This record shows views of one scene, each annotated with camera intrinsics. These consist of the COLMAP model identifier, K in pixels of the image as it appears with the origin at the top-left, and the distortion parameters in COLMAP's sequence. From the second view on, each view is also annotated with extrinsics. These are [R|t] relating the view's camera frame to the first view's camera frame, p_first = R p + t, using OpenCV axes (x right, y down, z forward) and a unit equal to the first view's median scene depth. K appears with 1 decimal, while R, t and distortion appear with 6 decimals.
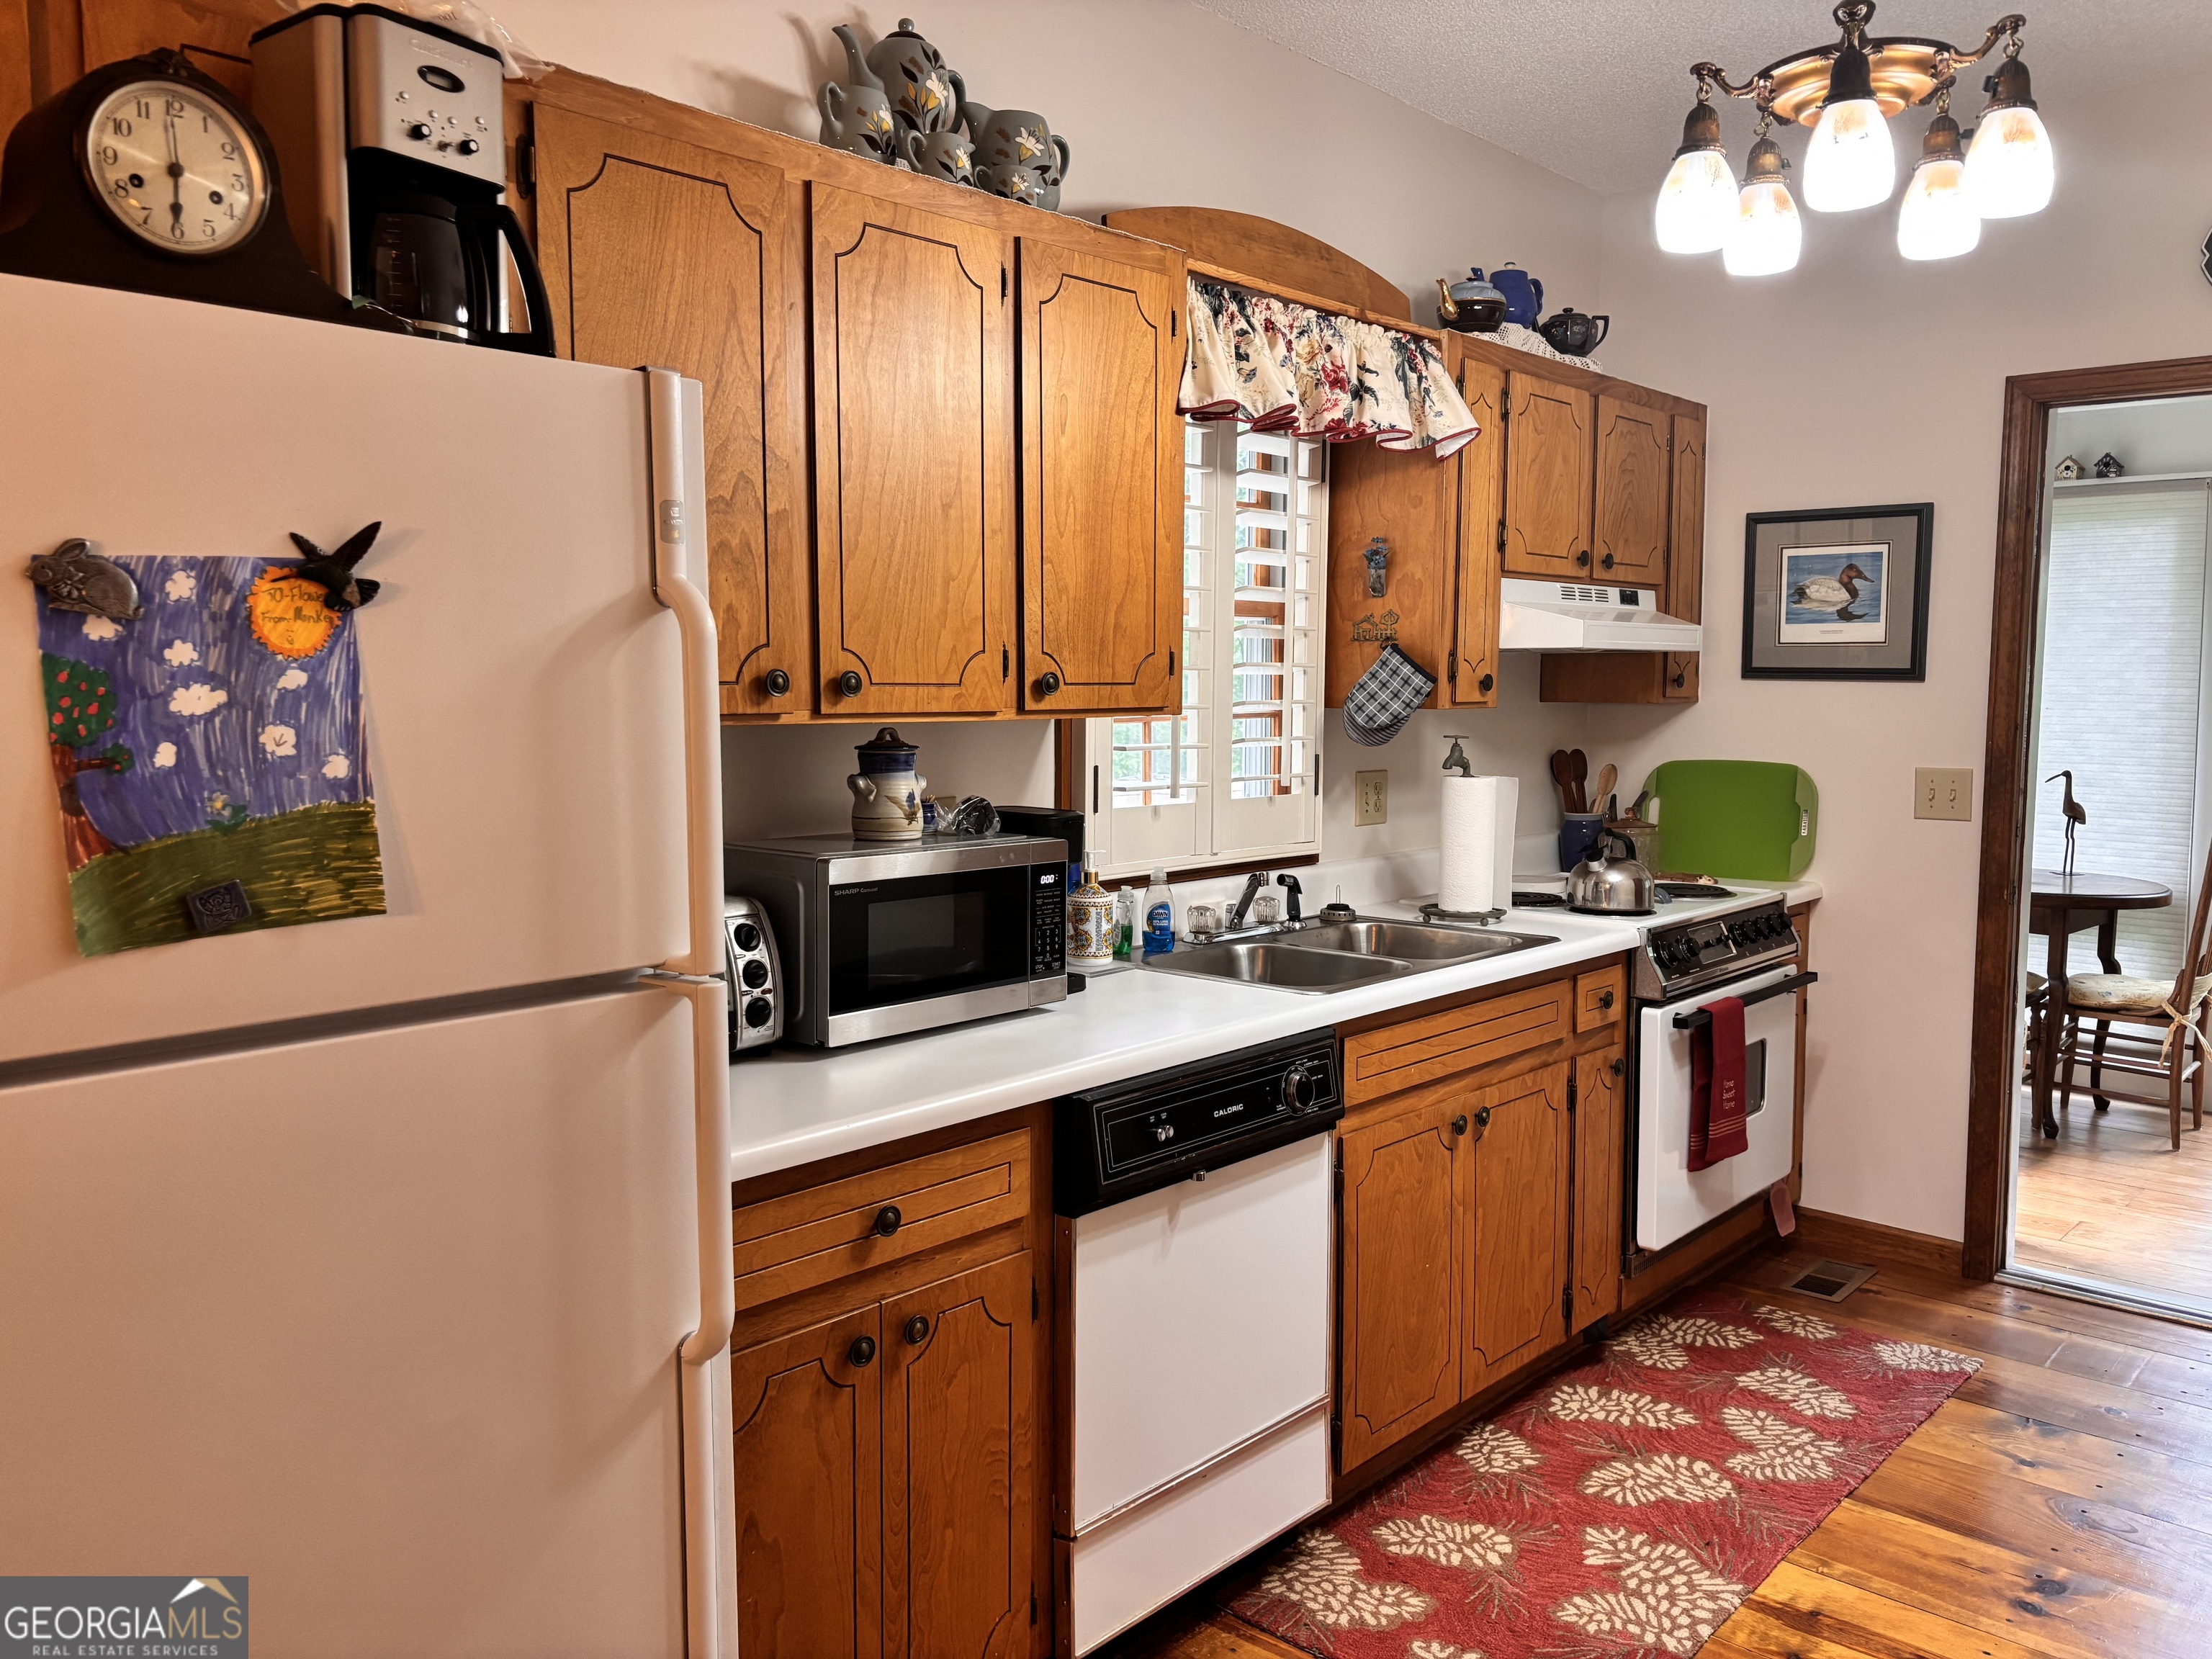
lens RADIAL K [[1661.0, 0, 1106.0], [0, 1661.0, 829.5], [0, 0, 1]] dist [0.072516, -0.088879]
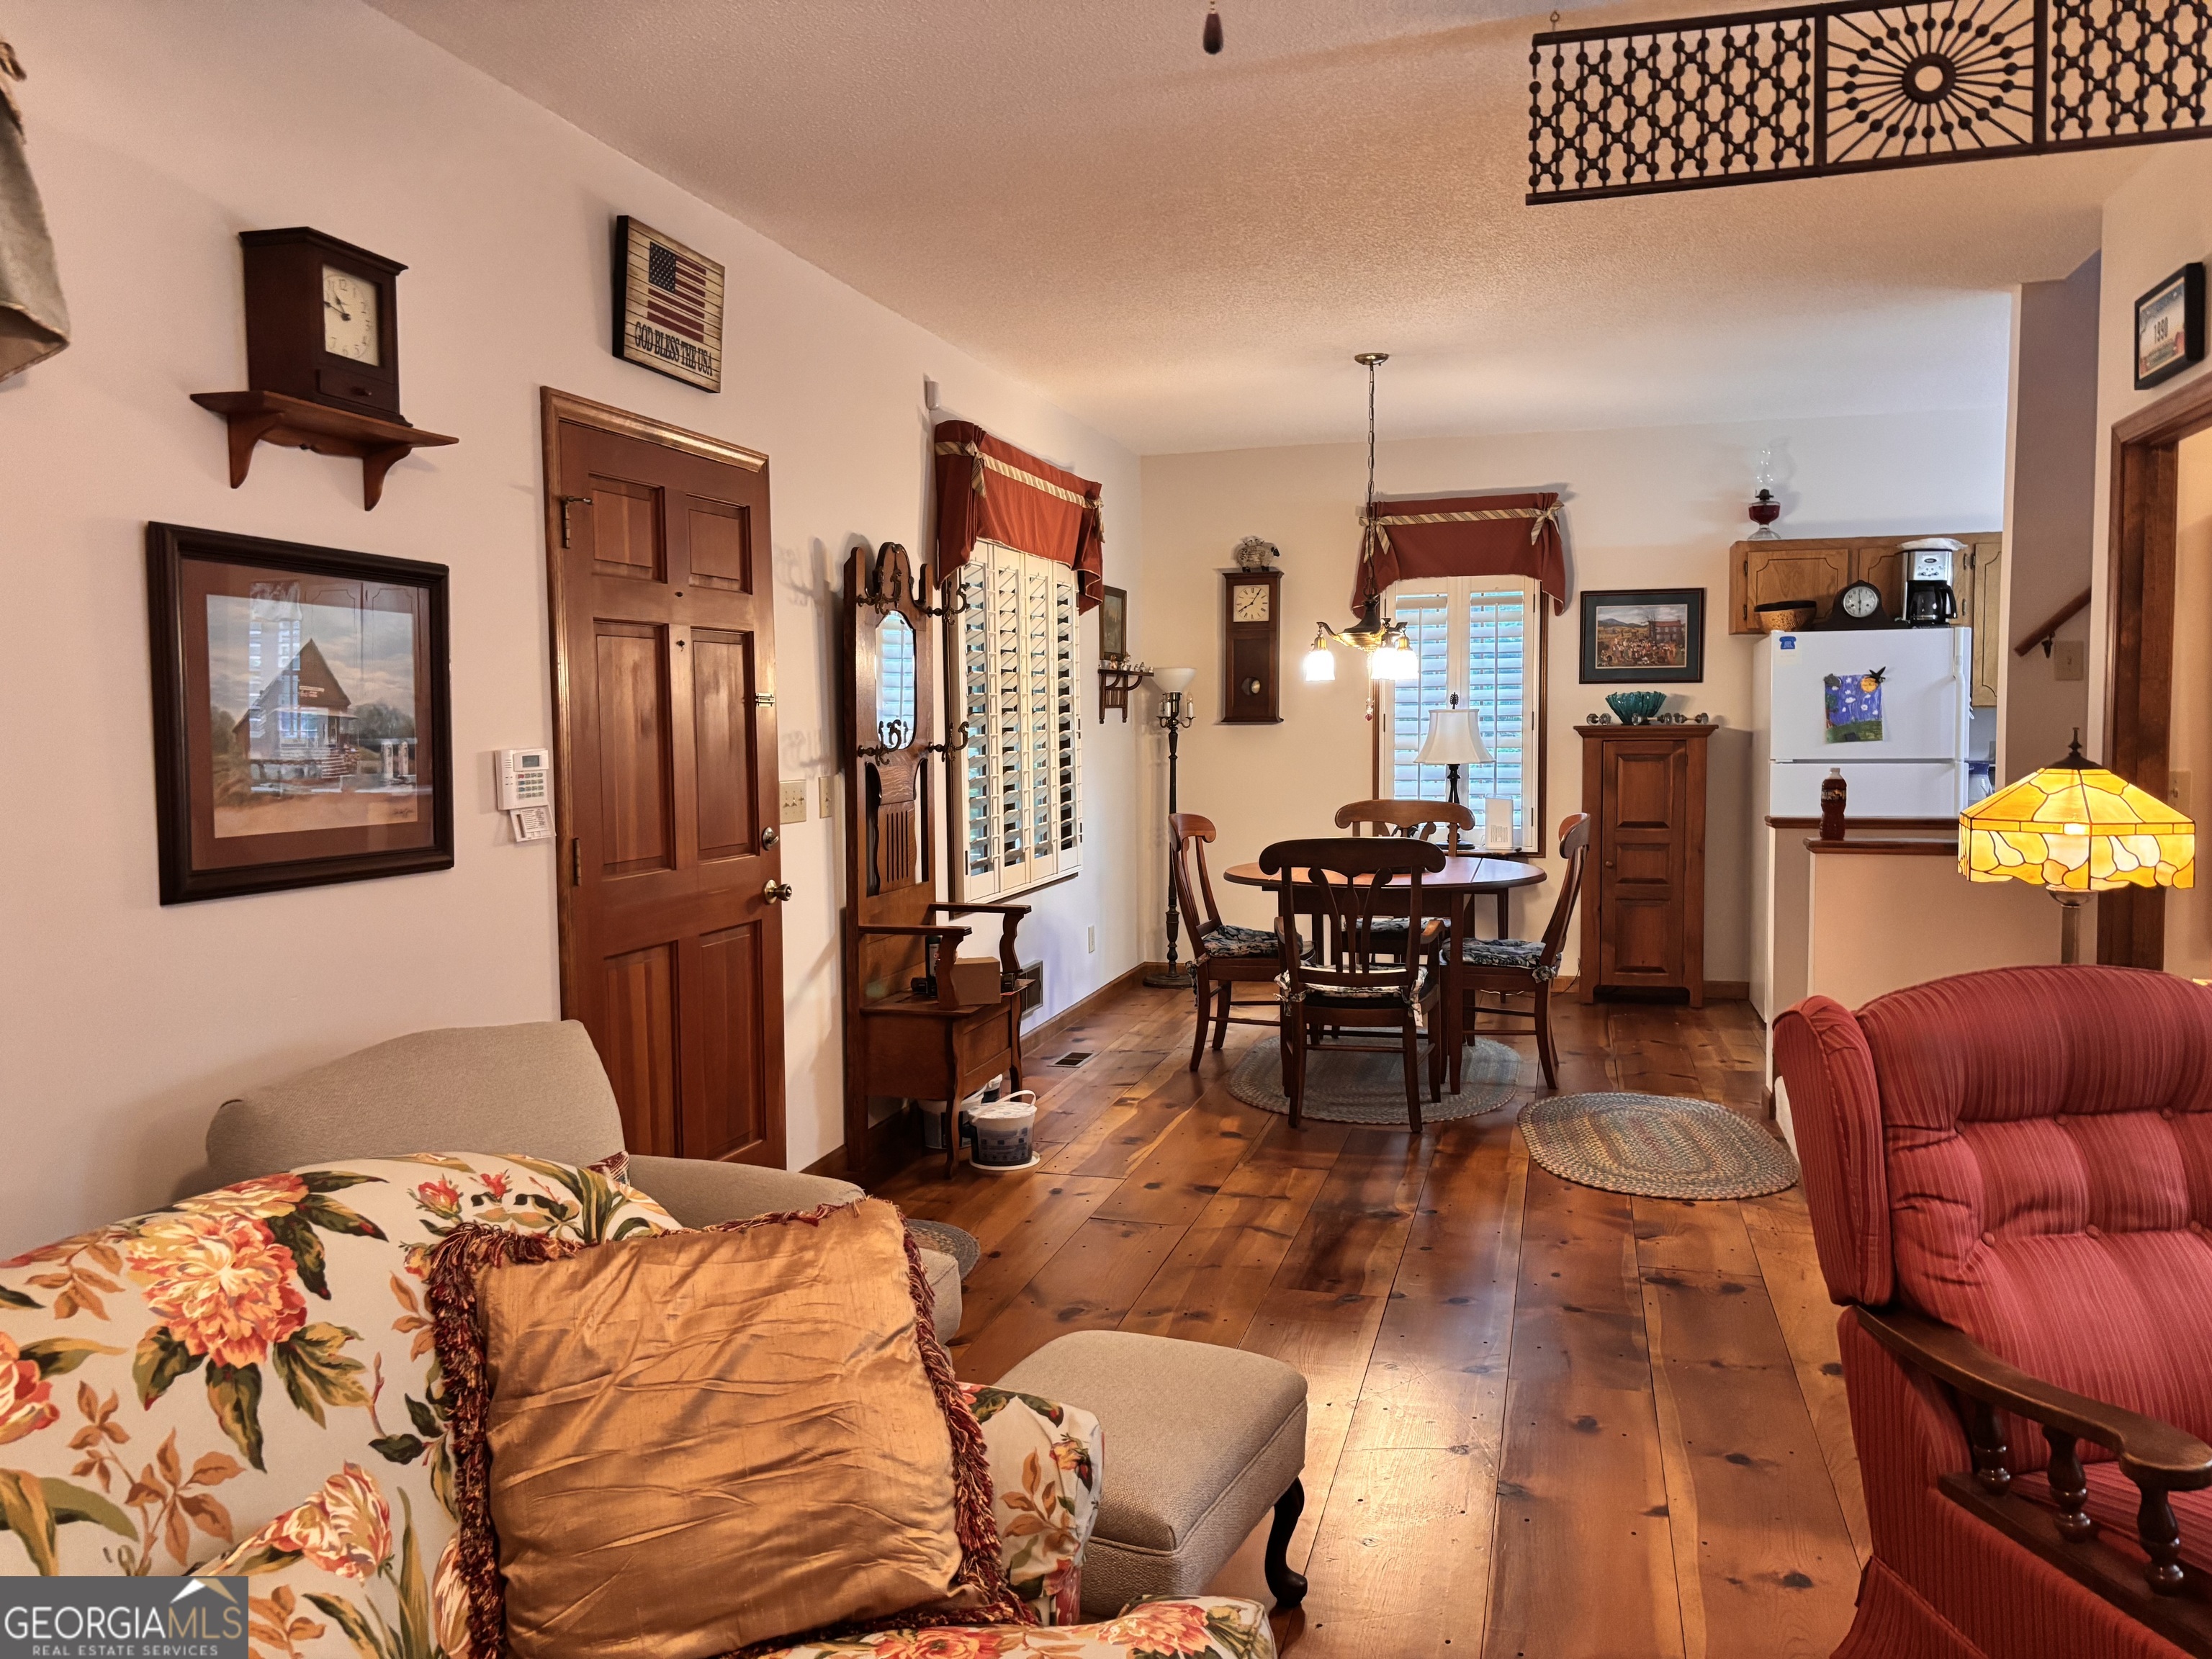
lens RADIAL K [[1684.3, 0, 1101.0], [0, 1684.3, 814.8], [0, 0, 1]] dist [0.066124, -0.060814]
pose [[0.462566, 0.047077, -0.885334, 1.315291], [-0.072026, 0.997284, 0.015398, 0.155941], [0.883654, 0.056644, 0.464701, -1.505138]]
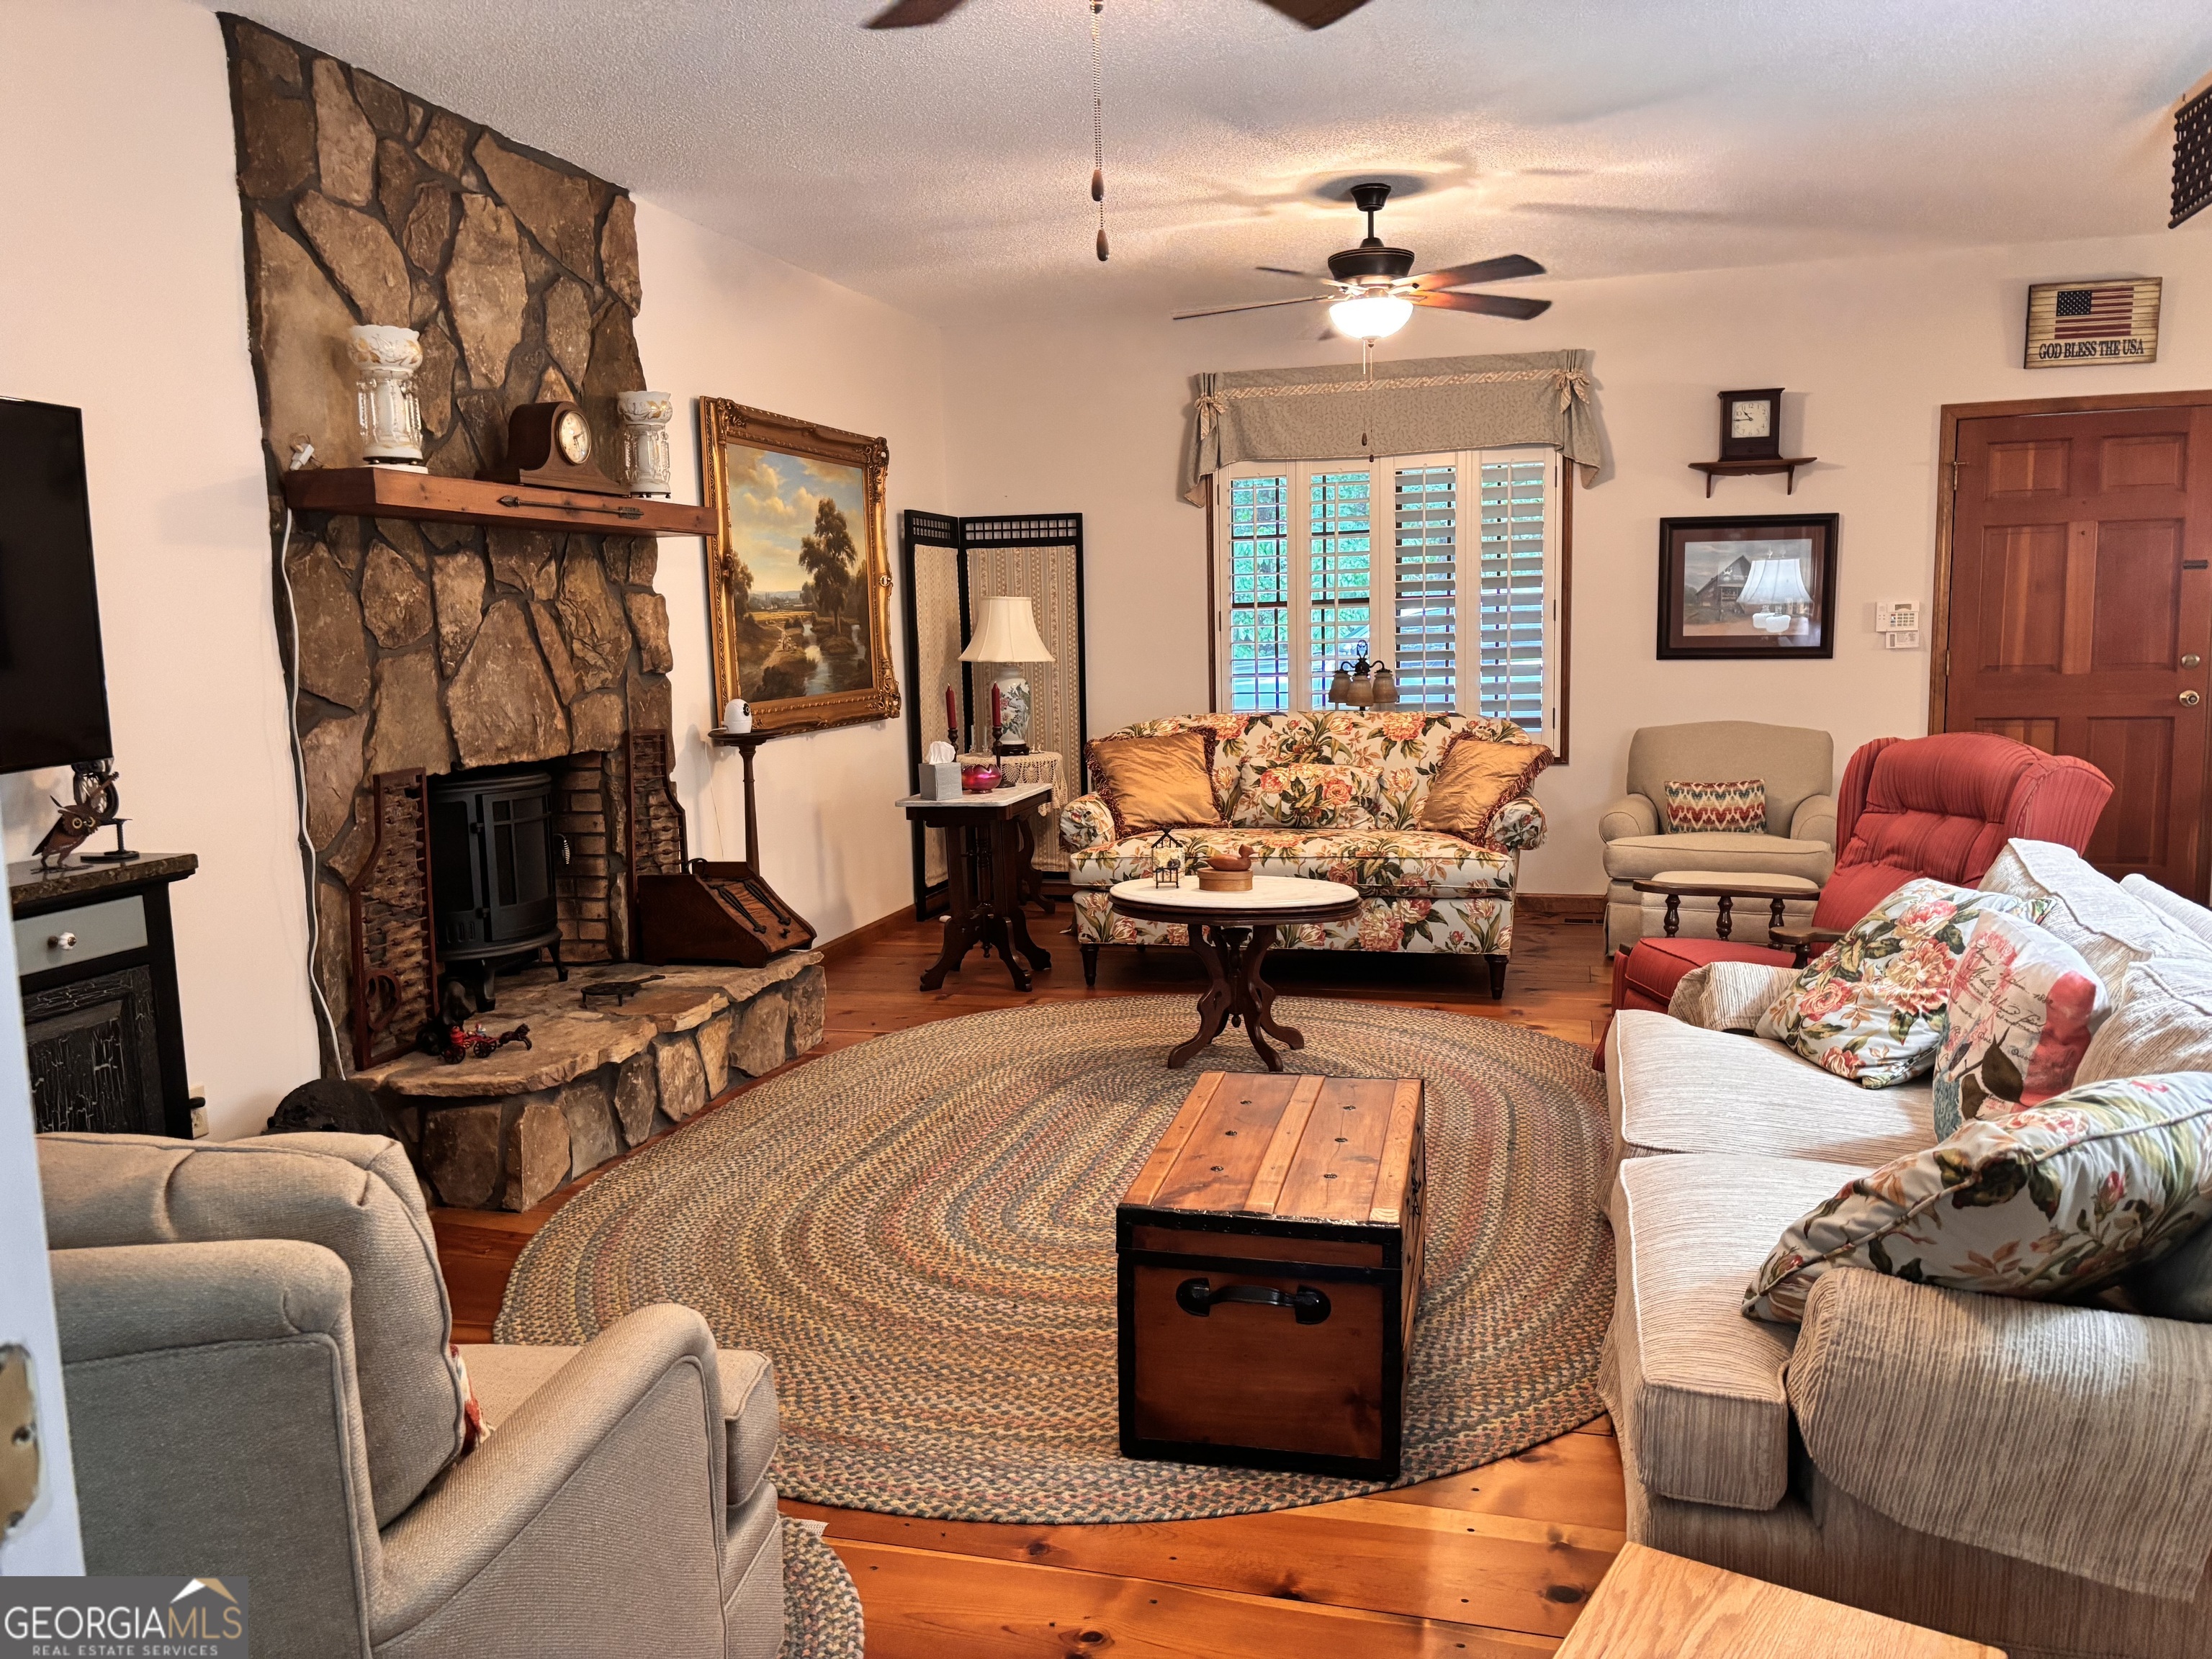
lens RADIAL K [[1669.6, 0, 1106.0], [0, 1669.6, 829.5], [0, 0, 1]] dist [0.049820, -0.059978]
pose [[-0.888907, 0.078410, -0.451328, 2.052231], [-0.018595, 0.978254, 0.206577, 0.017701], [0.457711, 0.192020, -0.868118, 0.140312]]
